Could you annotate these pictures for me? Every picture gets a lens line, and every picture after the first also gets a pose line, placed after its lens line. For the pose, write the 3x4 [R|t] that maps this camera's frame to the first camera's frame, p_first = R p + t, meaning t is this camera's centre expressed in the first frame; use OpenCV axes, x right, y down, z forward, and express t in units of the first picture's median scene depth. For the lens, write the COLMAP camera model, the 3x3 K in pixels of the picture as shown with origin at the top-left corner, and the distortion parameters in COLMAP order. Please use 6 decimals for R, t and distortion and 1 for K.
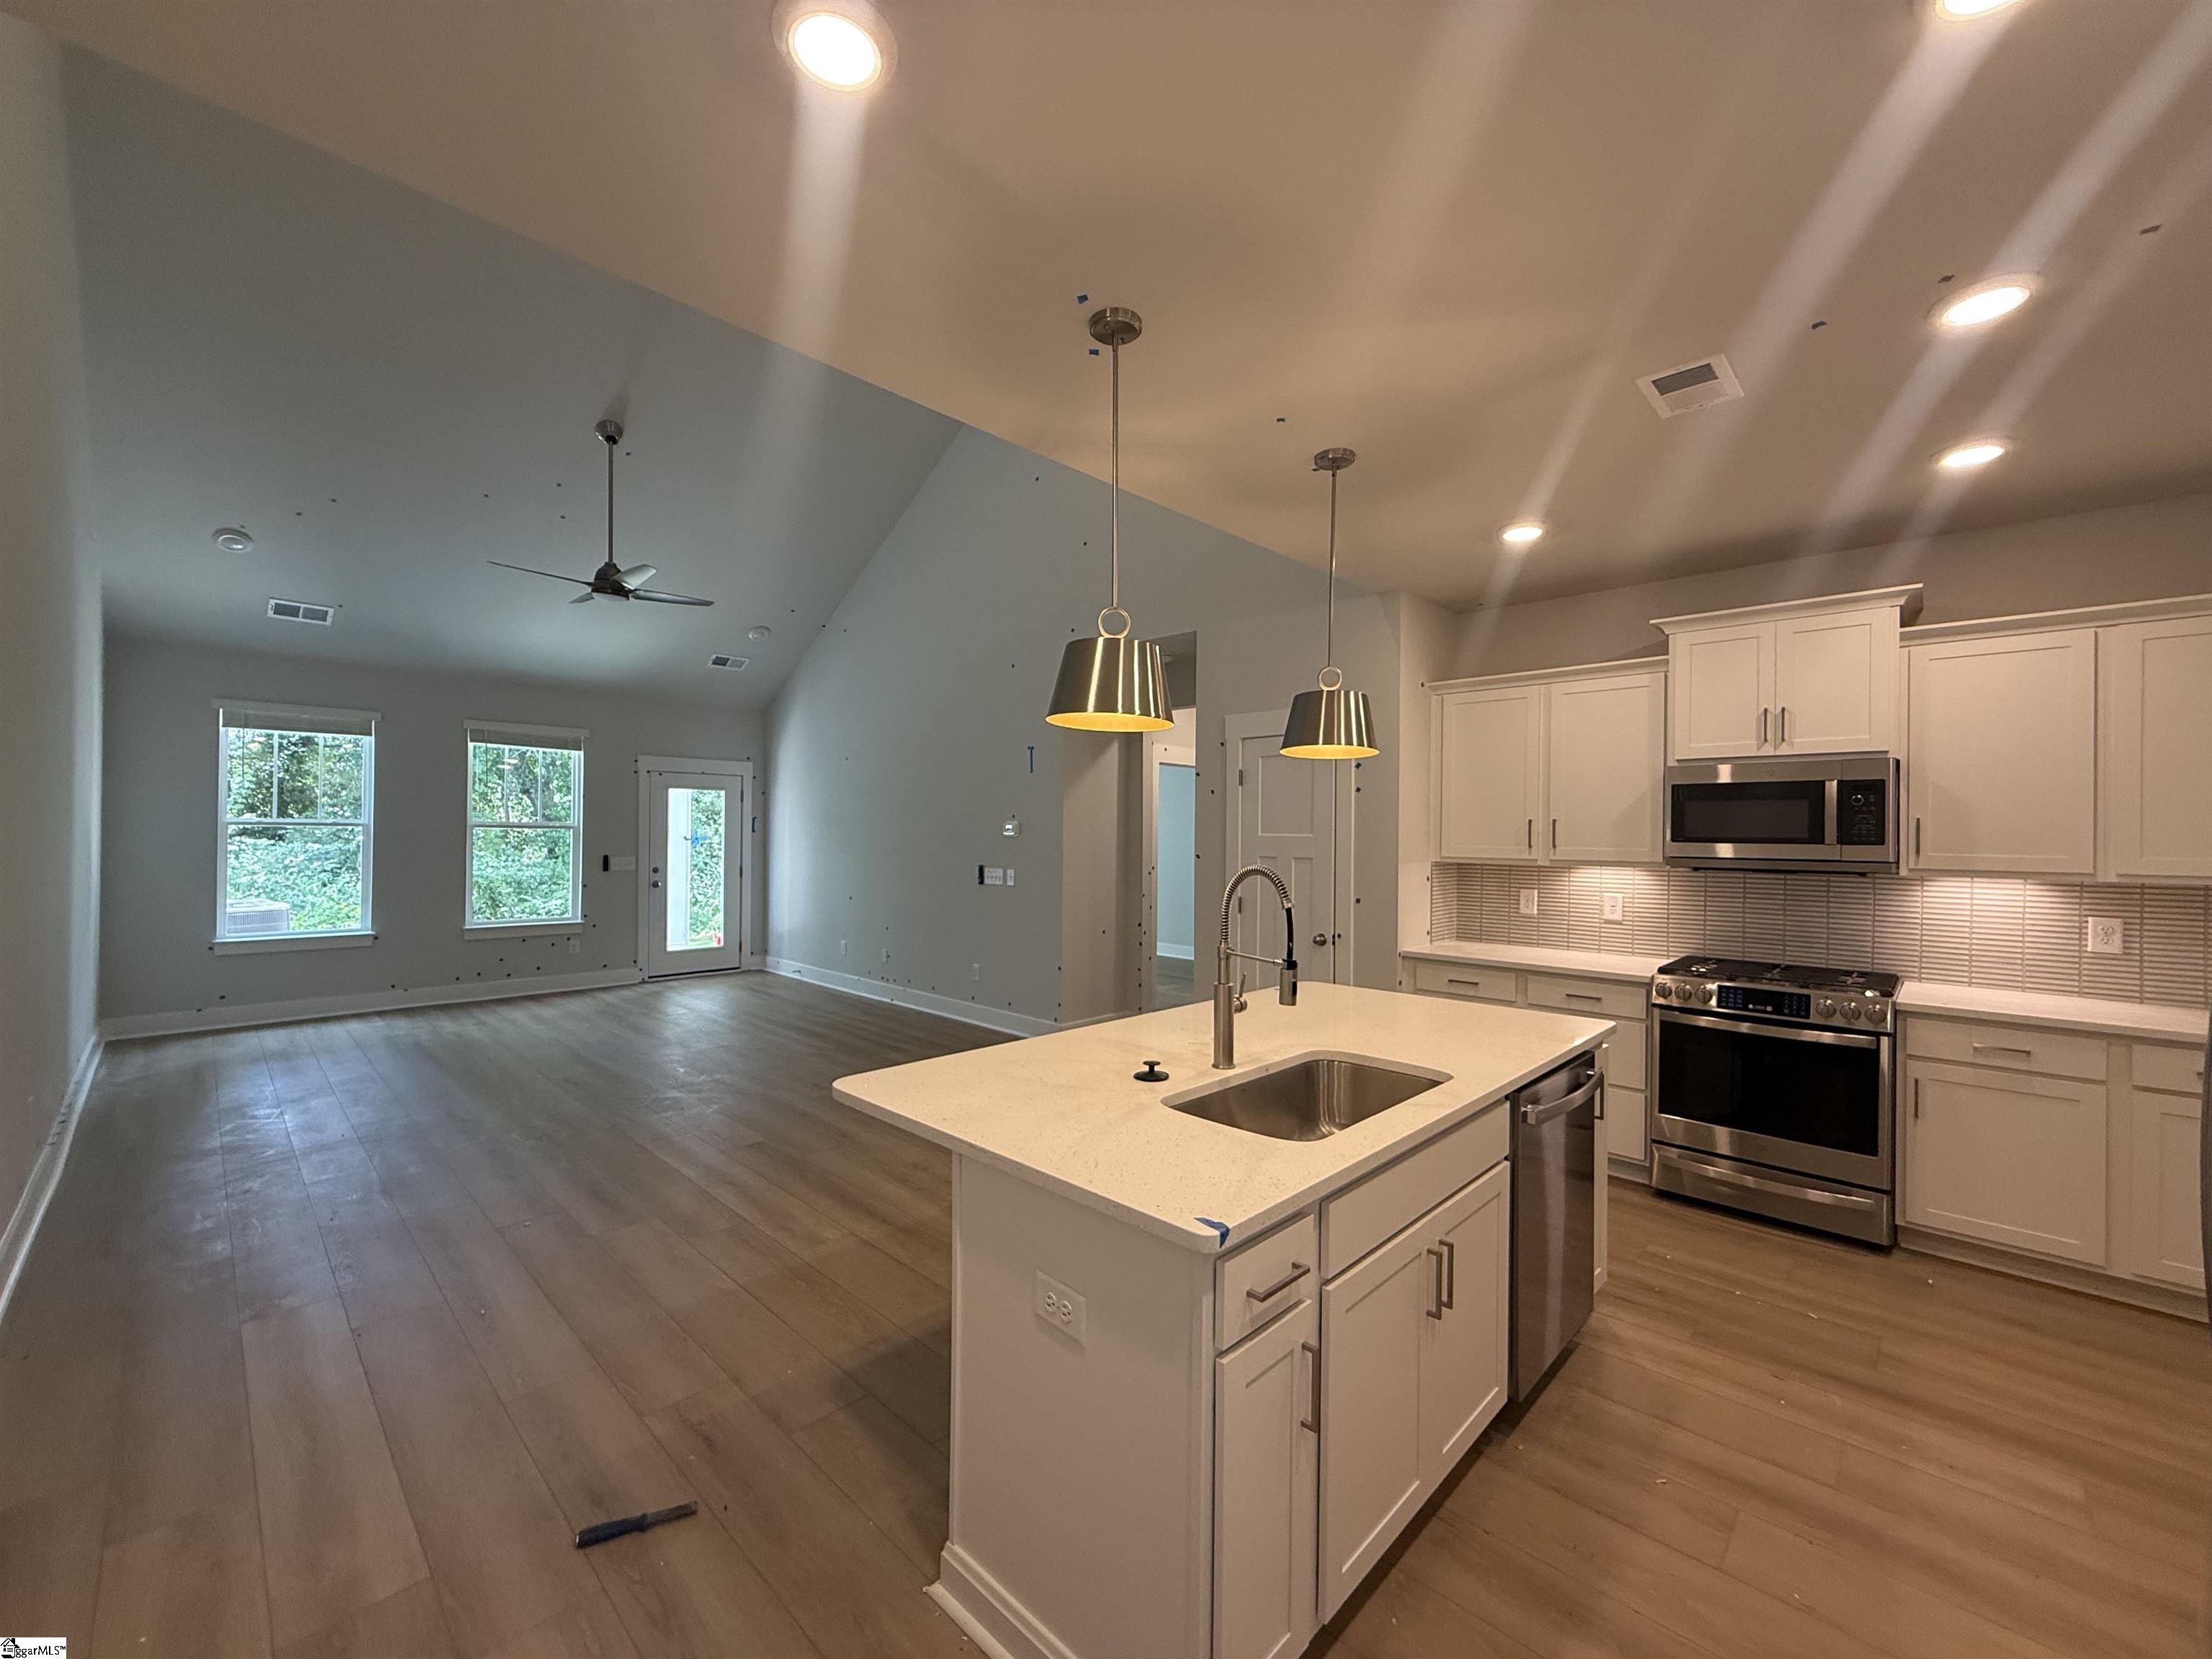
lens RADIAL K [[879.2, 0, 1097.3], [0, 879.2, 824.7], [0, 0, 1]] dist [0.000563, 0.000072]
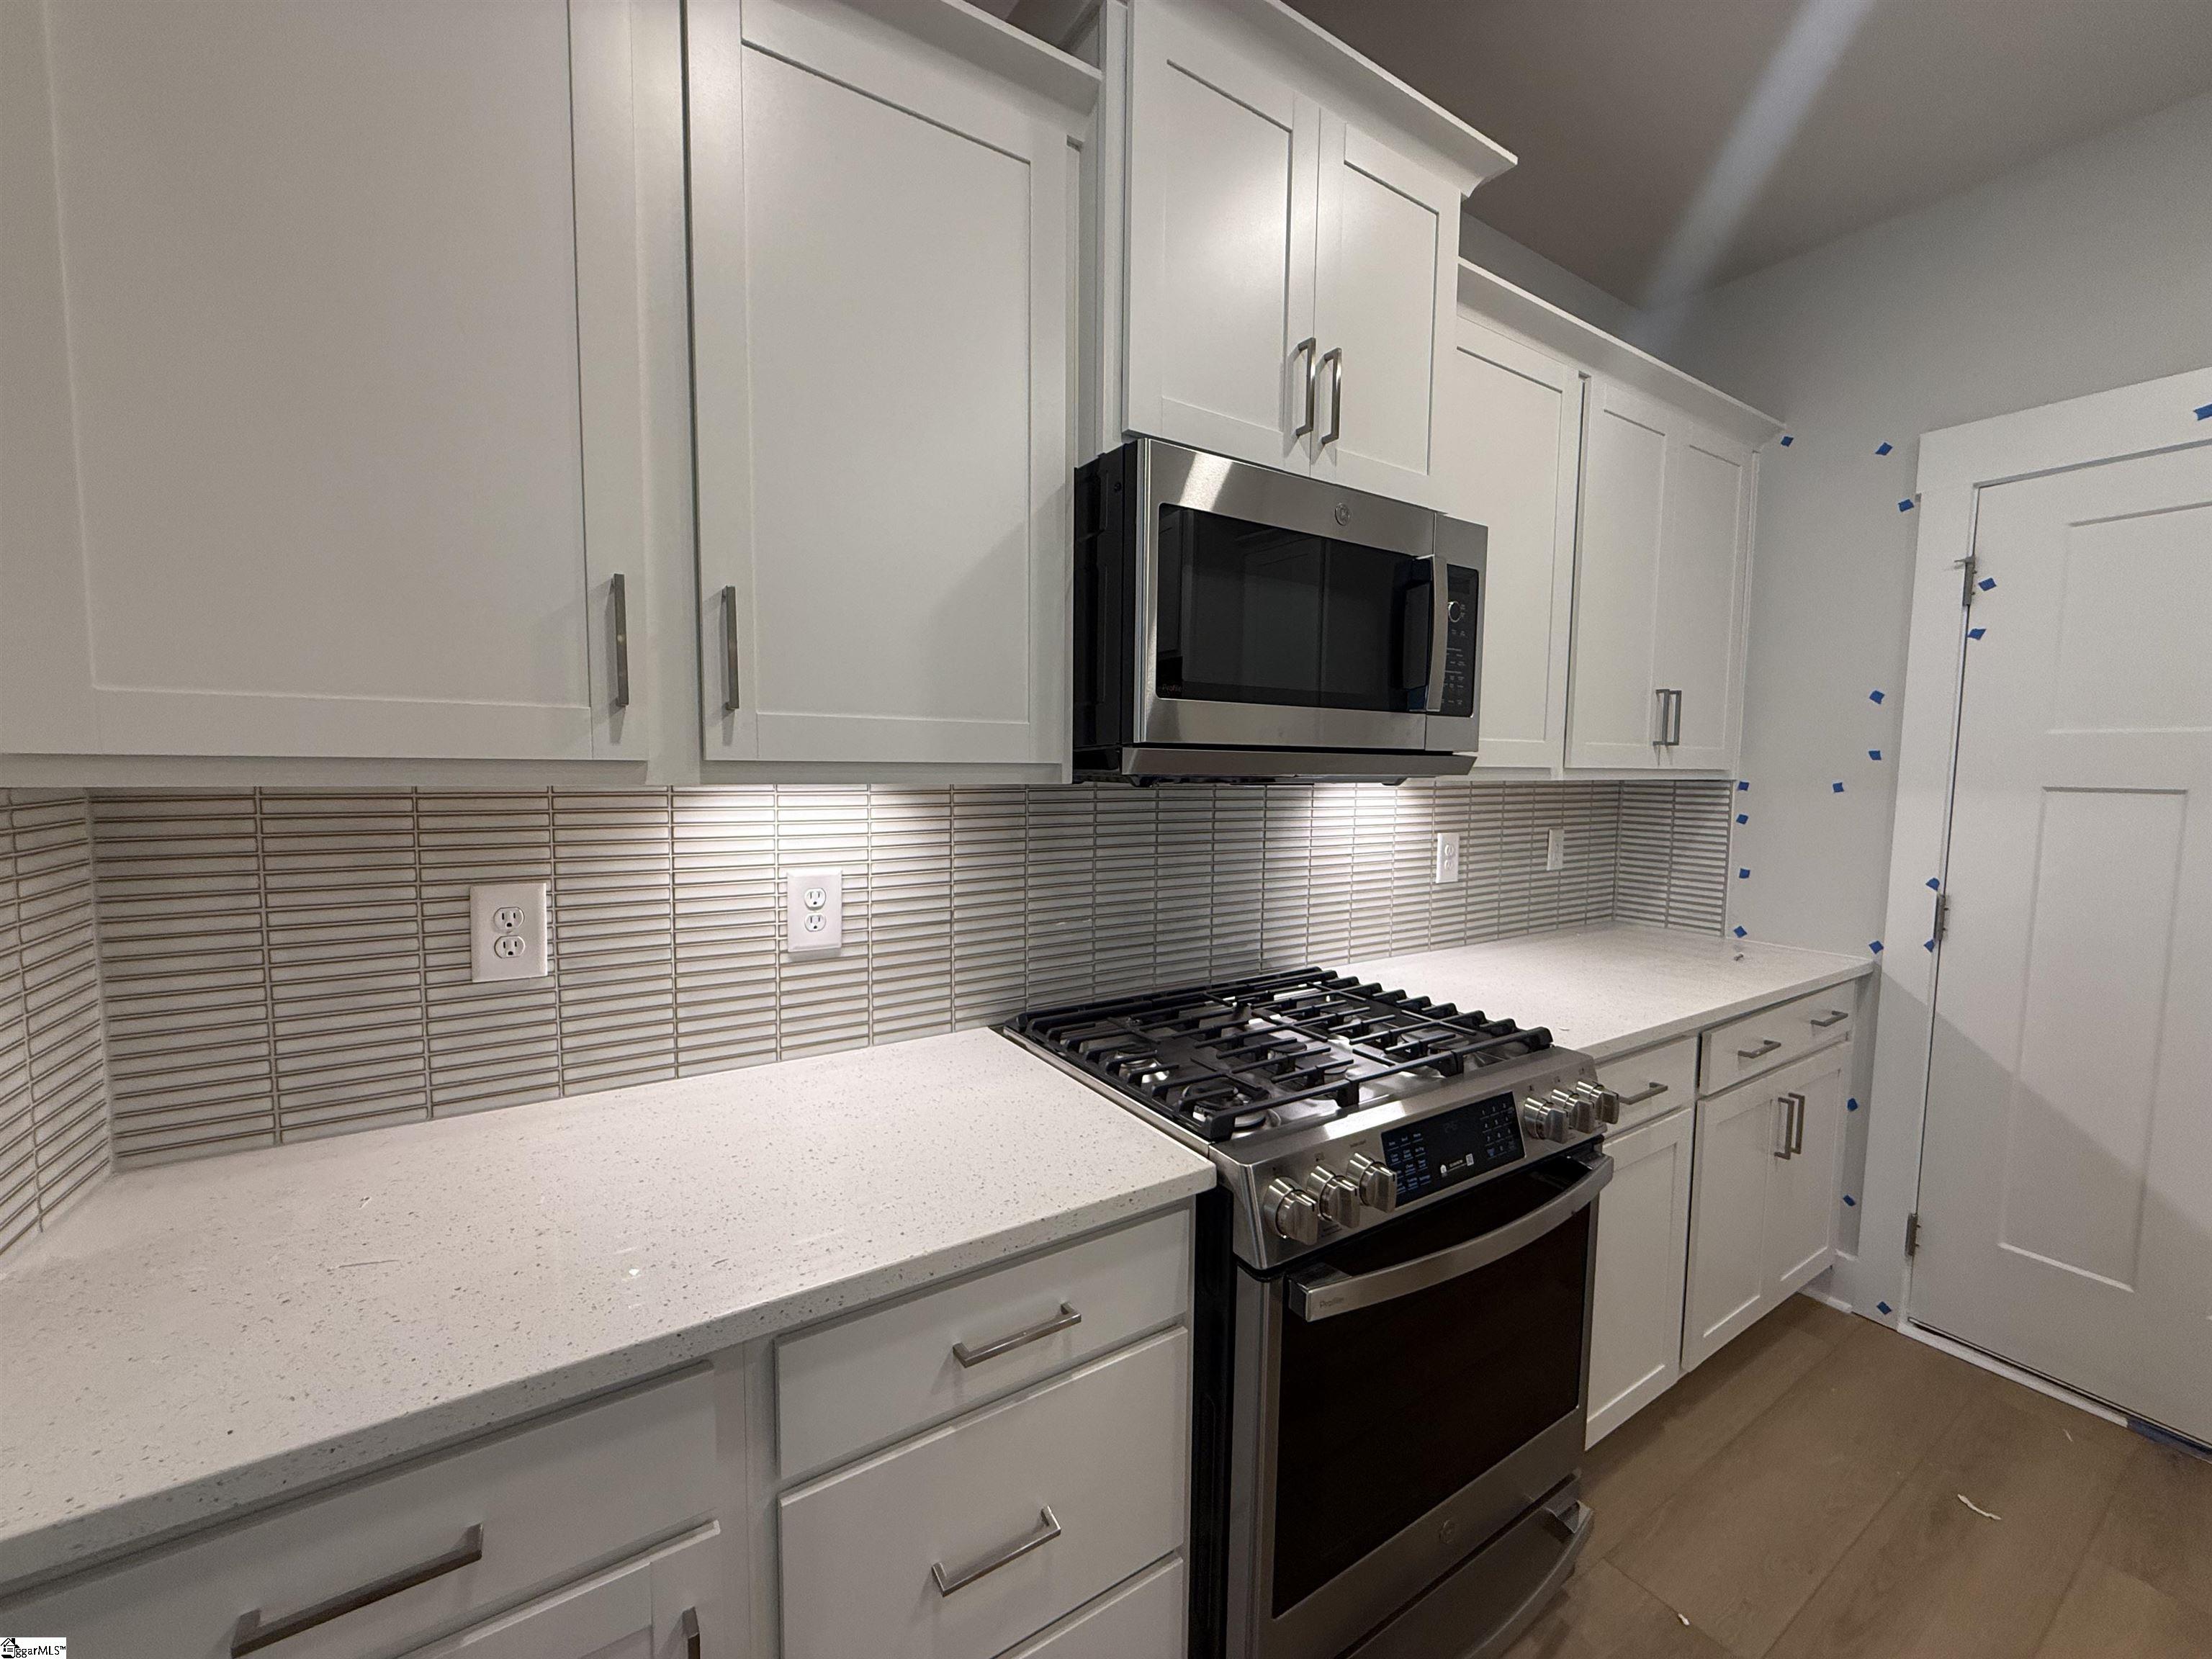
lens RADIAL K [[879.2, 0, 1097.3], [0, 879.2, 824.7], [0, 0, 1]] dist [0.000563, 0.000072]
pose [[0.222629, -0.076494, 0.971898, 0.390669], [-0.016532, 0.996477, 0.082216, 0.045061], [-0.974763, -0.034371, 0.220581, 1.074236]]
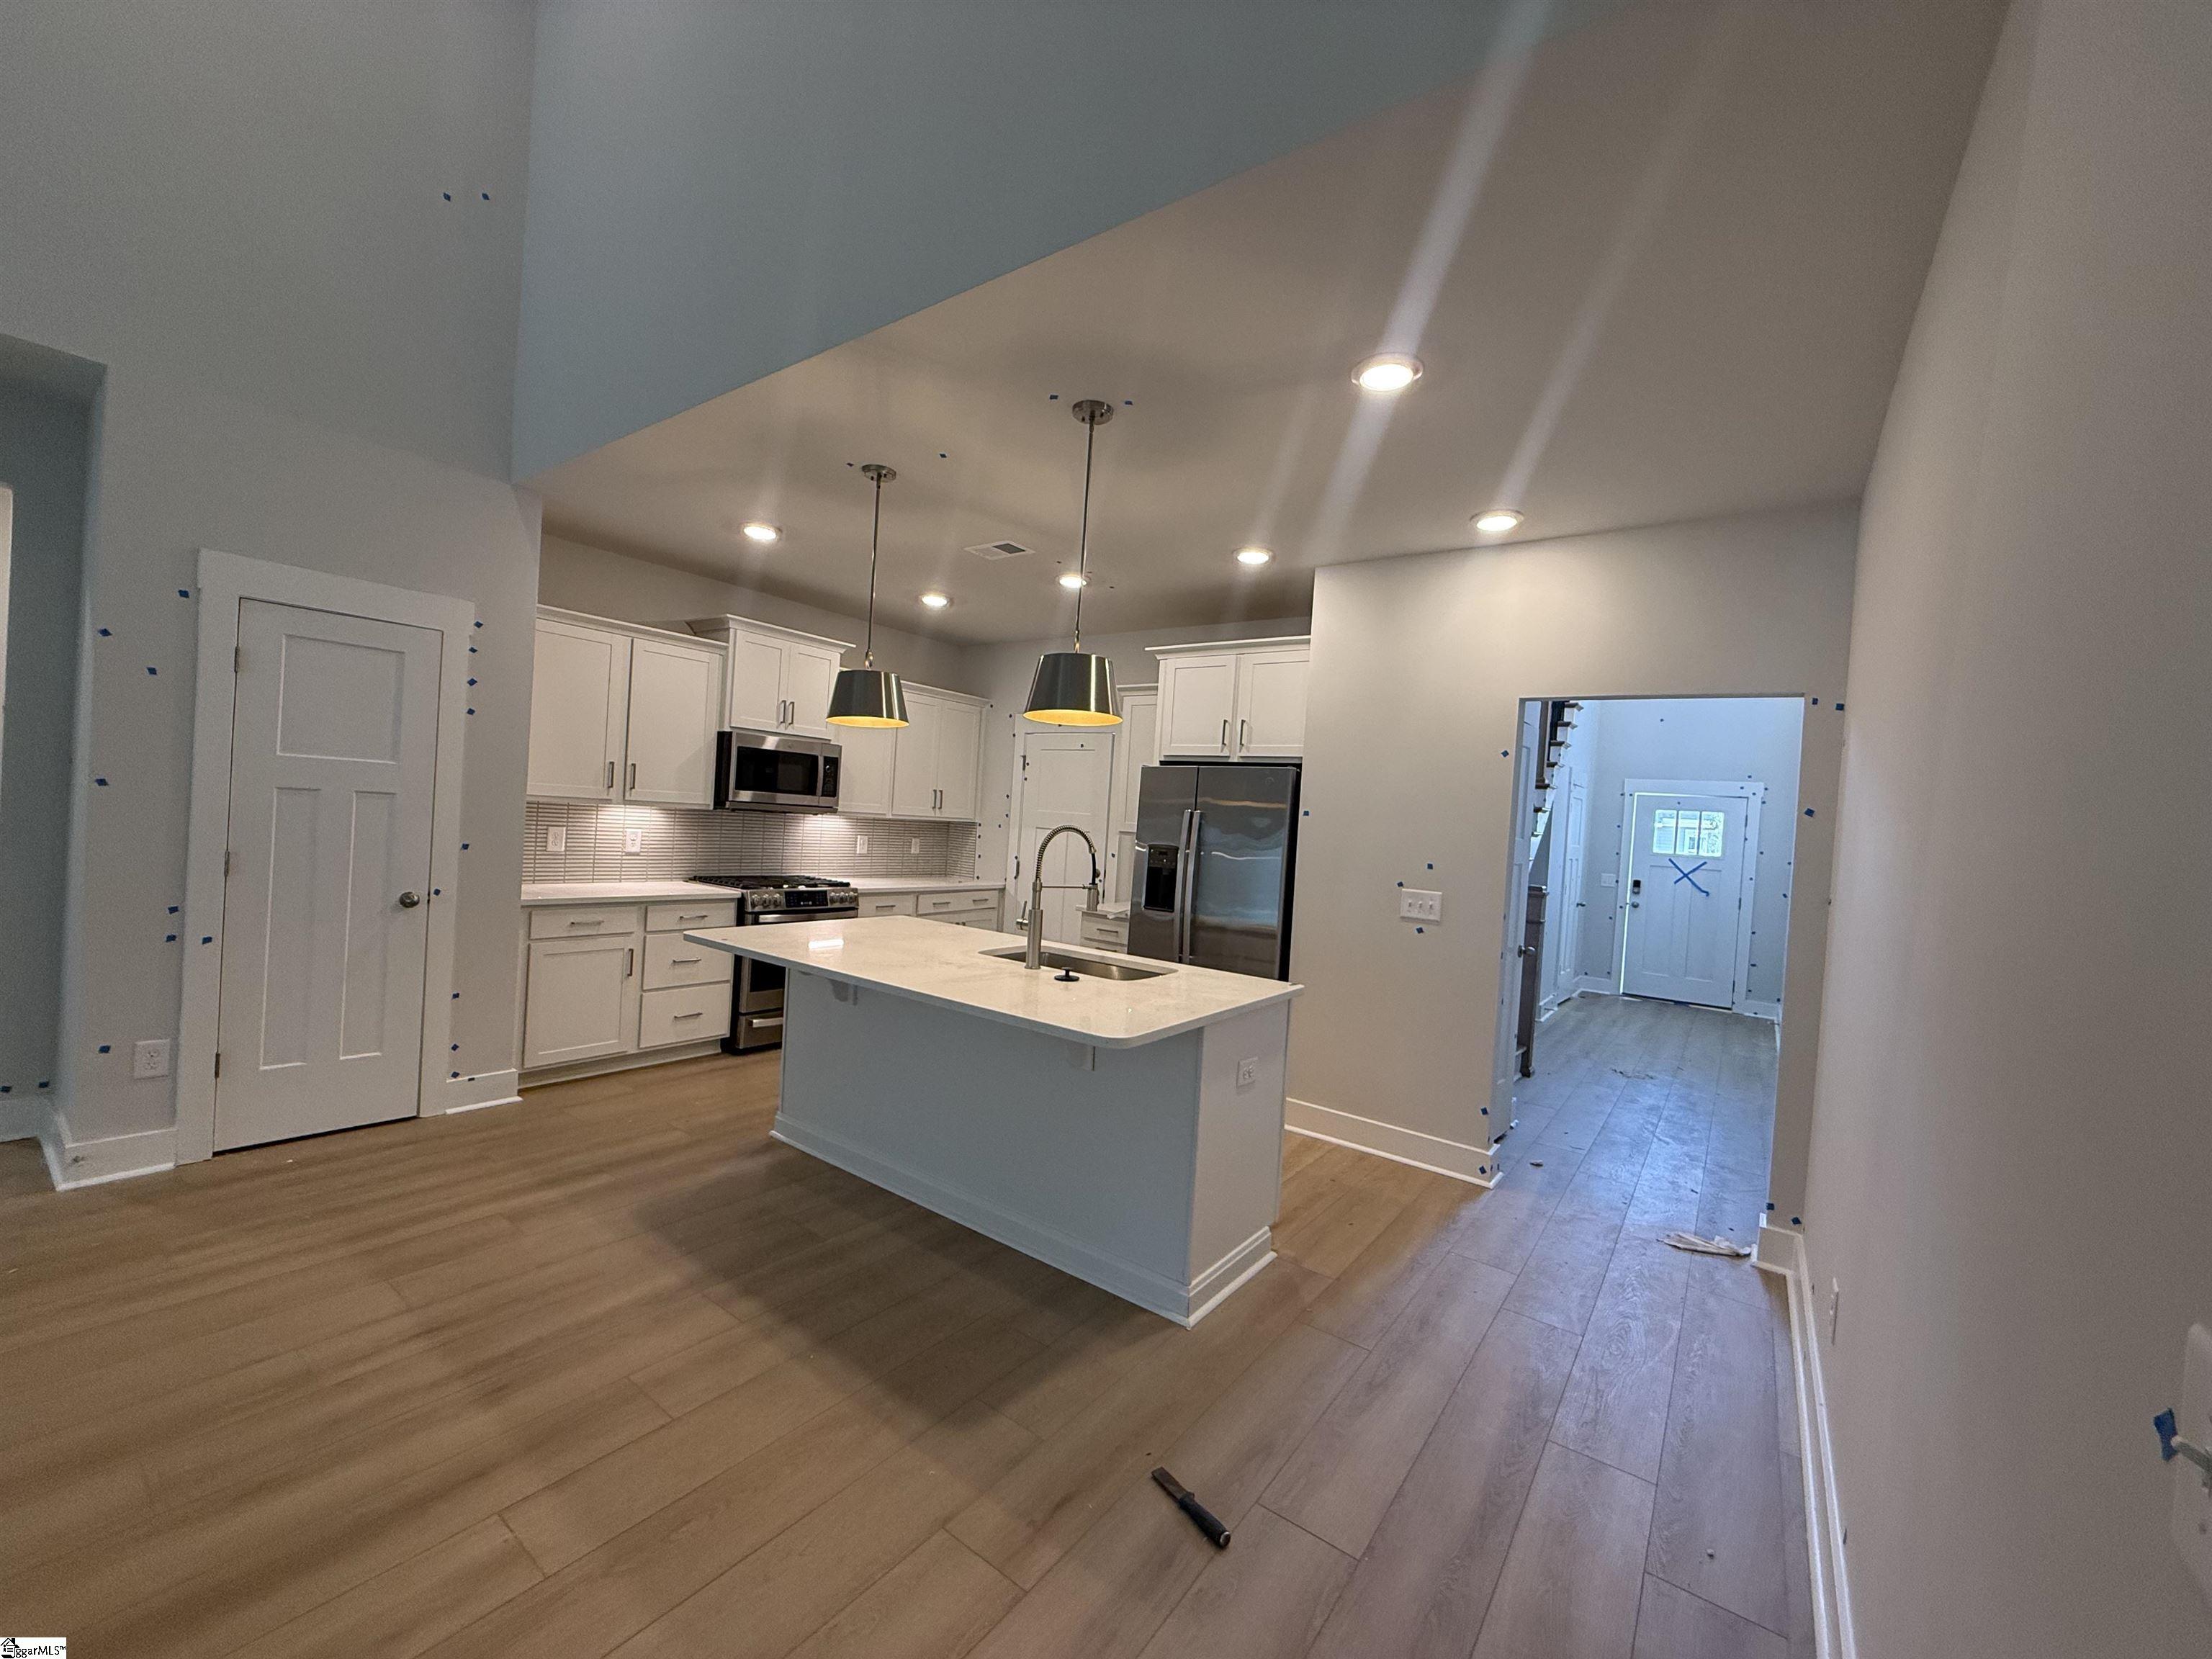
lens RADIAL K [[882.2, 0, 1105.0], [0, 882.2, 834.6], [0, 0, 1]] dist [-0.000135, 0.000030]
pose [[-0.140738, -0.036696, 0.989367, -0.821856], [-0.074205, 0.996893, 0.026419, 0.012004], [-0.987262, -0.069697, -0.143024, 0.722073]]
